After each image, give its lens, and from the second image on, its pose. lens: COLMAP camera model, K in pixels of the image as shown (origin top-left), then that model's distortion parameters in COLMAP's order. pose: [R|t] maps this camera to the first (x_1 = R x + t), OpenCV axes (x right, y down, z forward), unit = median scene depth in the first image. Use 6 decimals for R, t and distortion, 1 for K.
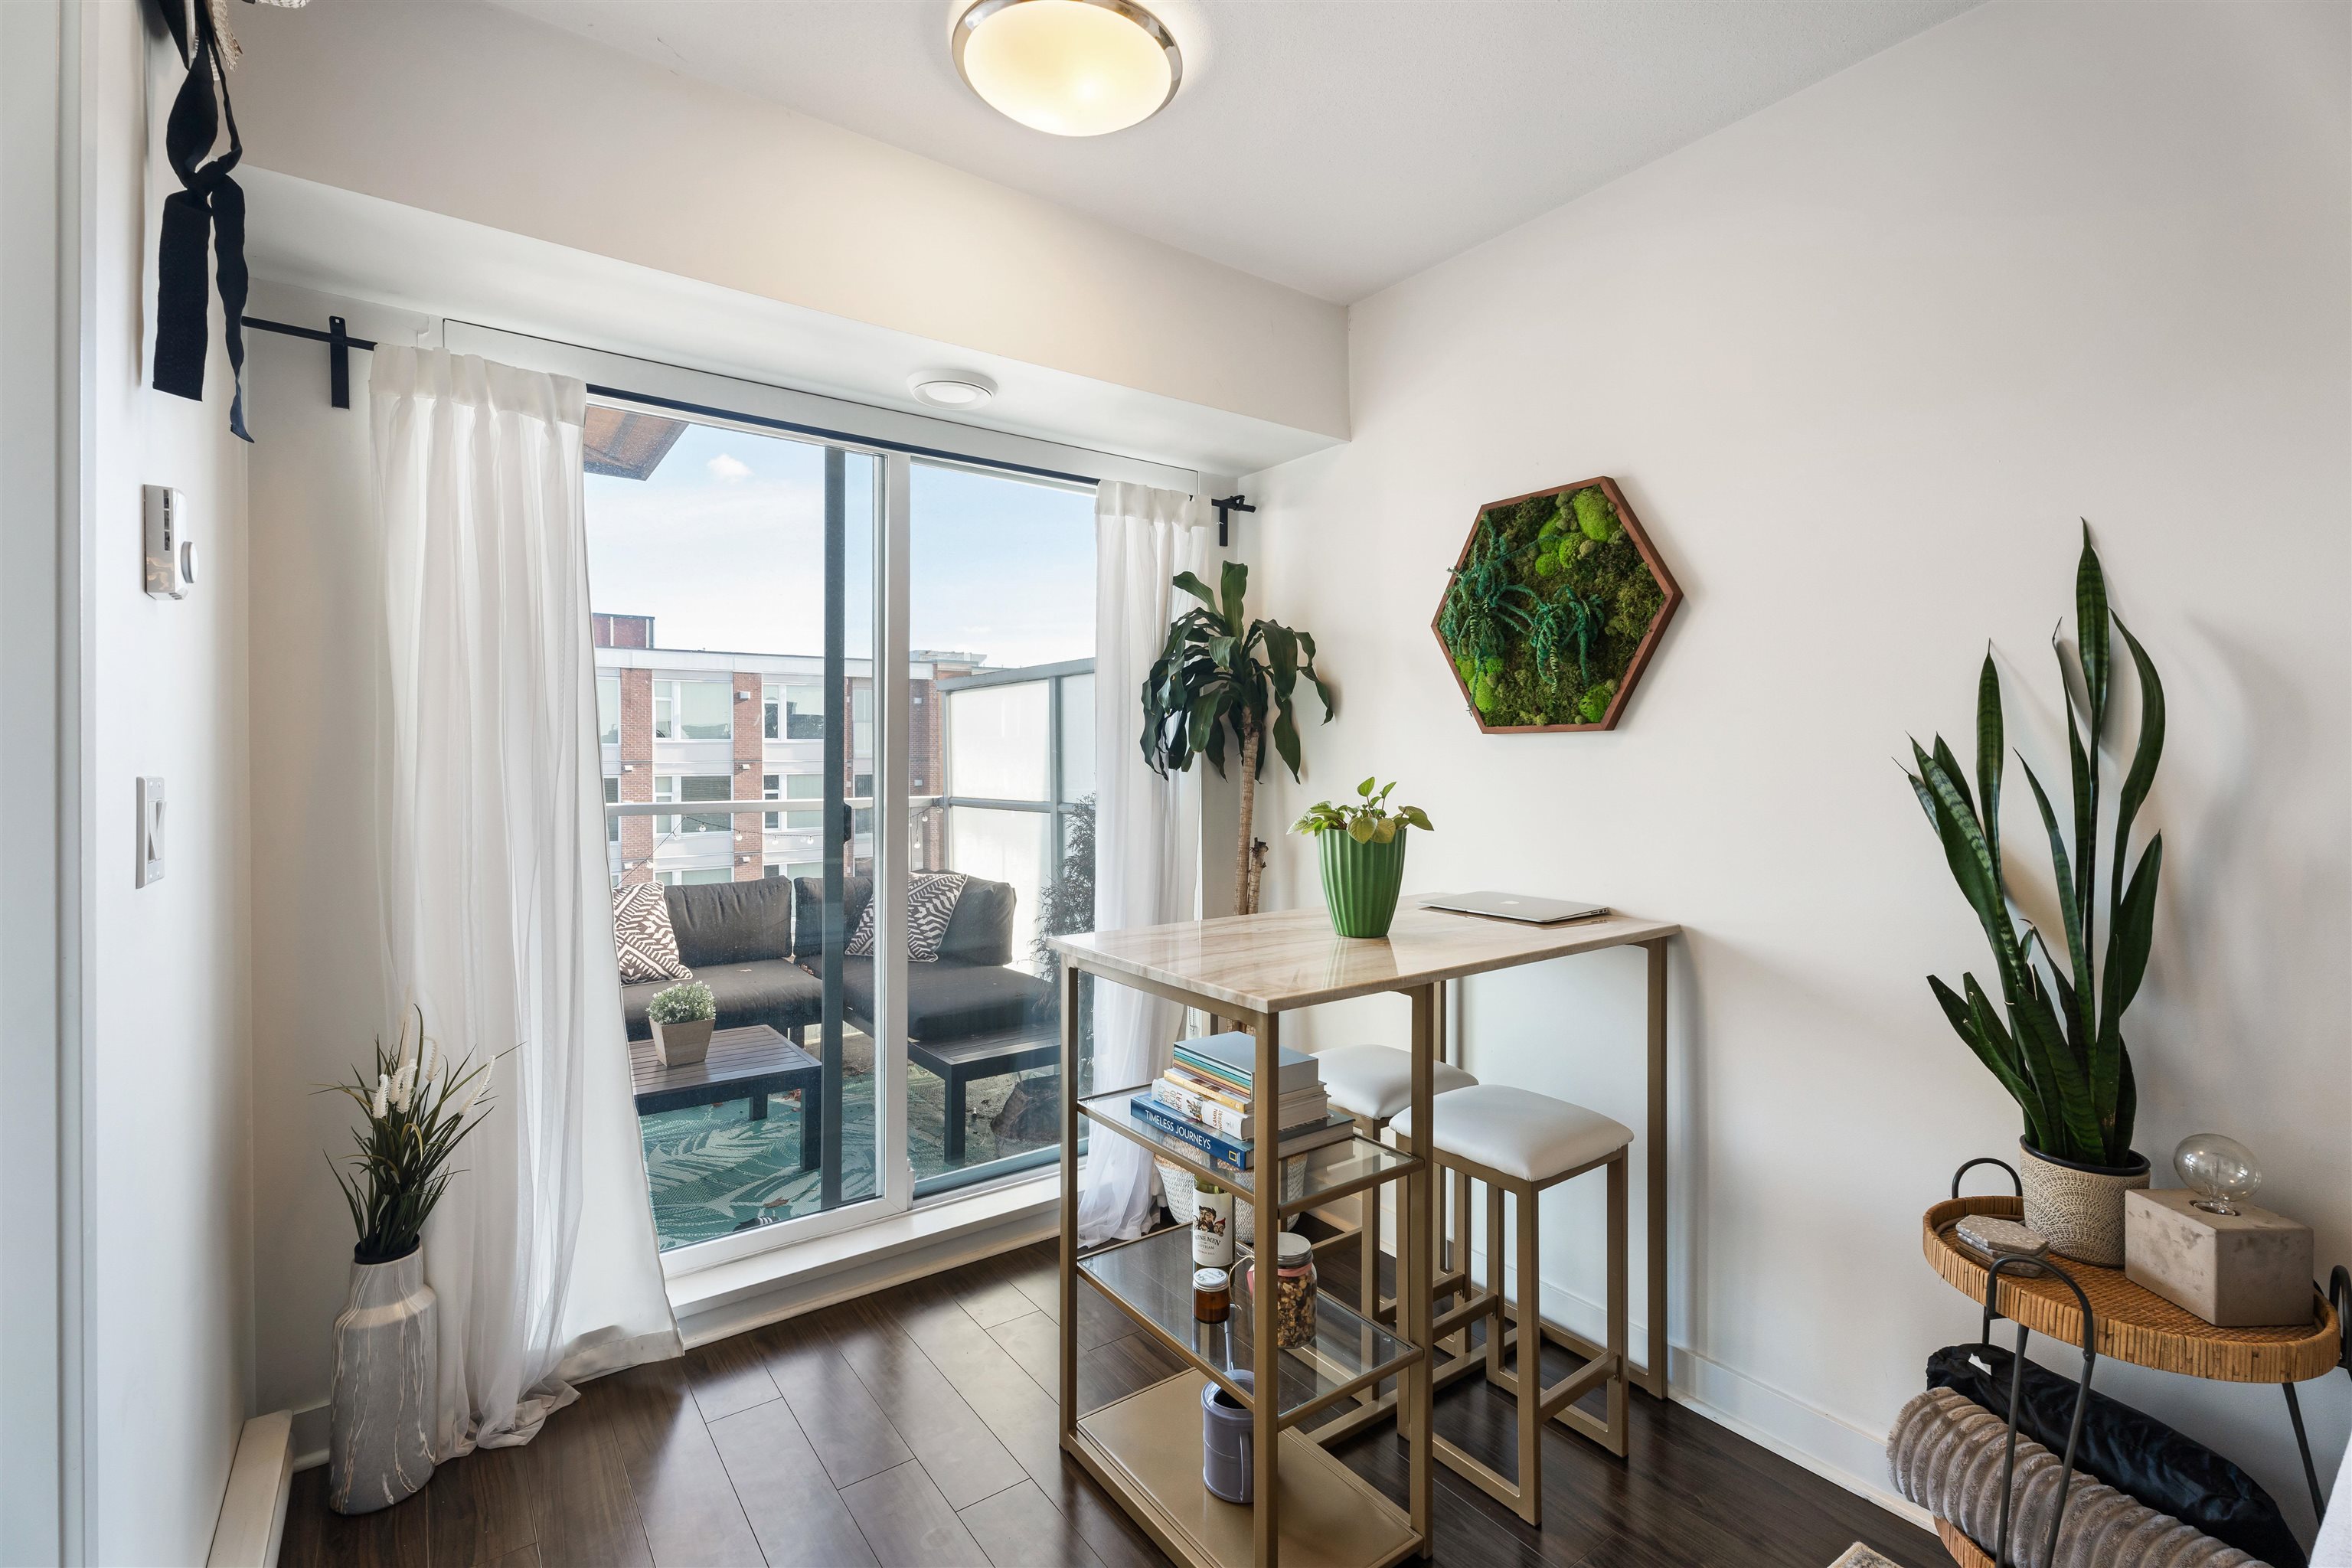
lens RADIAL K [[1046.4, 0, 1175.4], [0, 1046.4, 752.0], [0, 0, 1]] dist [0.000079, 0.000384]
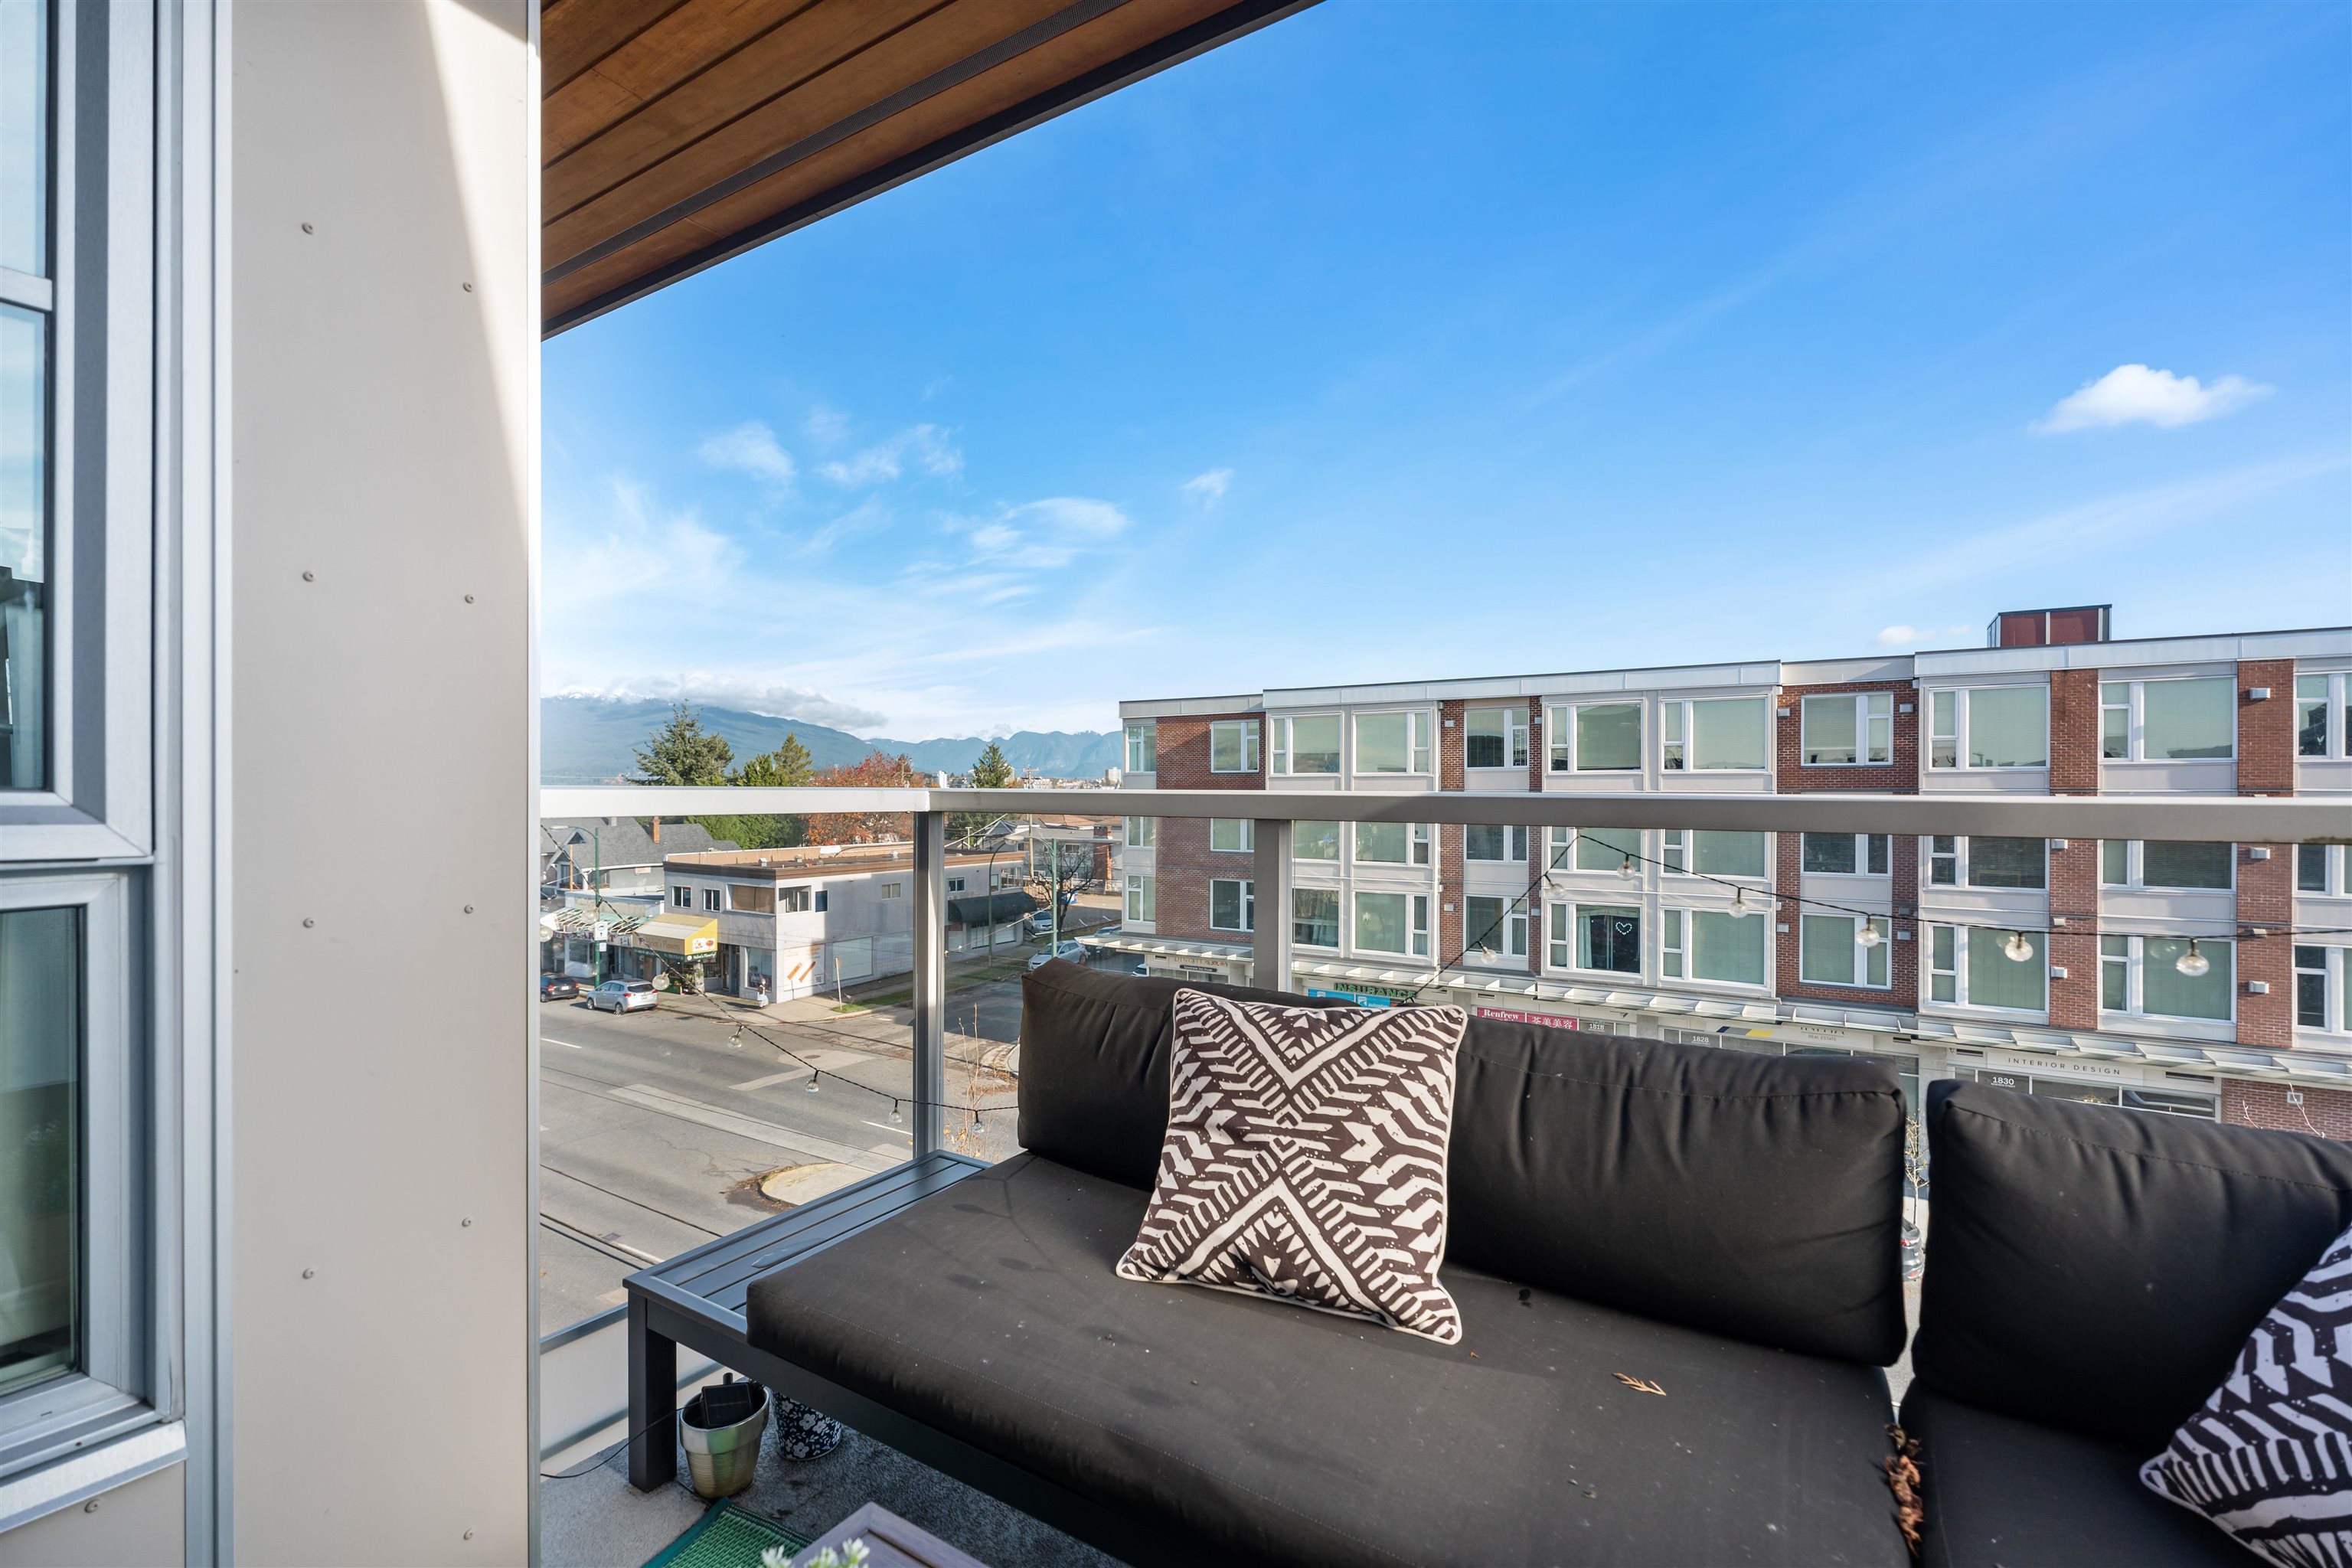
lens RADIAL K [[1050.4, 0, 1176.0], [0, 1050.4, 784.0], [0, 0, 1]] dist [0.001600, 0.000346]
pose [[0.358156, 0.000189, -0.933662, -0.258445], [-0.000024, 1.000000, 0.000193, 0.063915], [0.933662, -0.000047, 0.358156, 1.110212]]
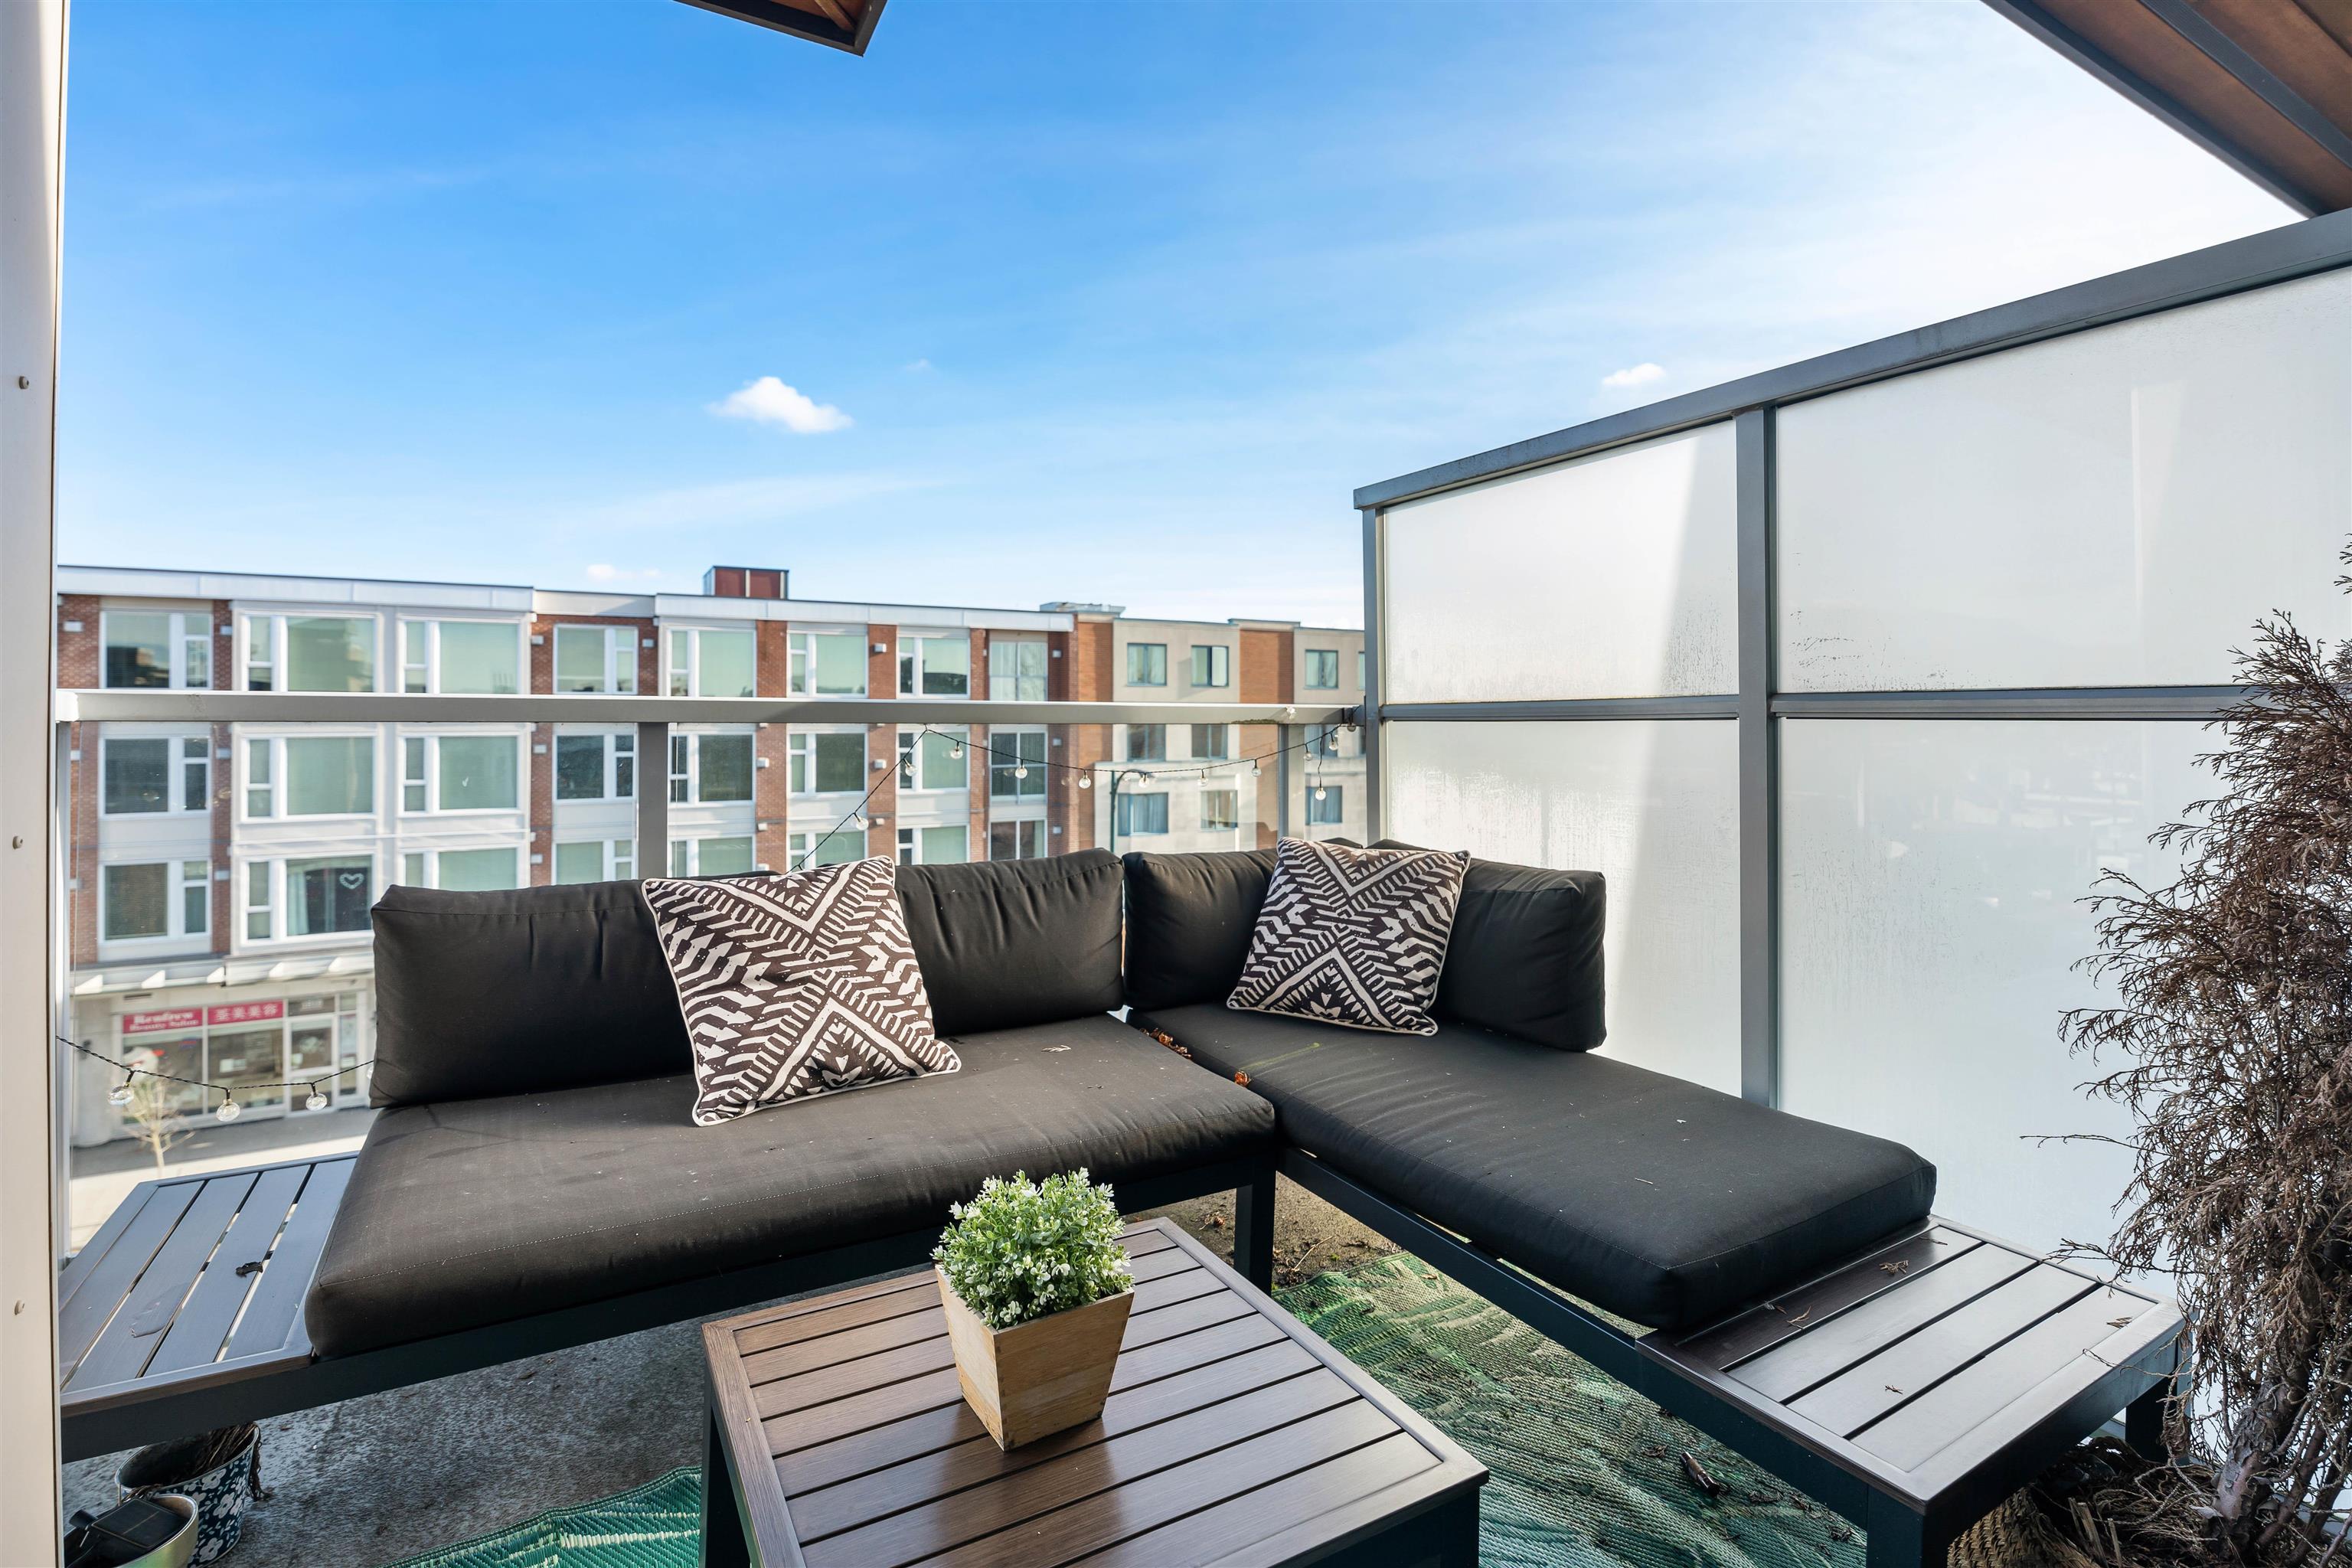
lens RADIAL K [[1086.4, 0, 1173.9], [0, 1086.4, 717.6], [0, 0, 1]] dist [-0.017539, -0.000066]
pose [[0.993261, 0.002890, -0.115864, -0.423634], [-0.002751, 0.999995, 0.001362, 0.081357], [0.115867, -0.001034, 0.993264, 0.725466]]
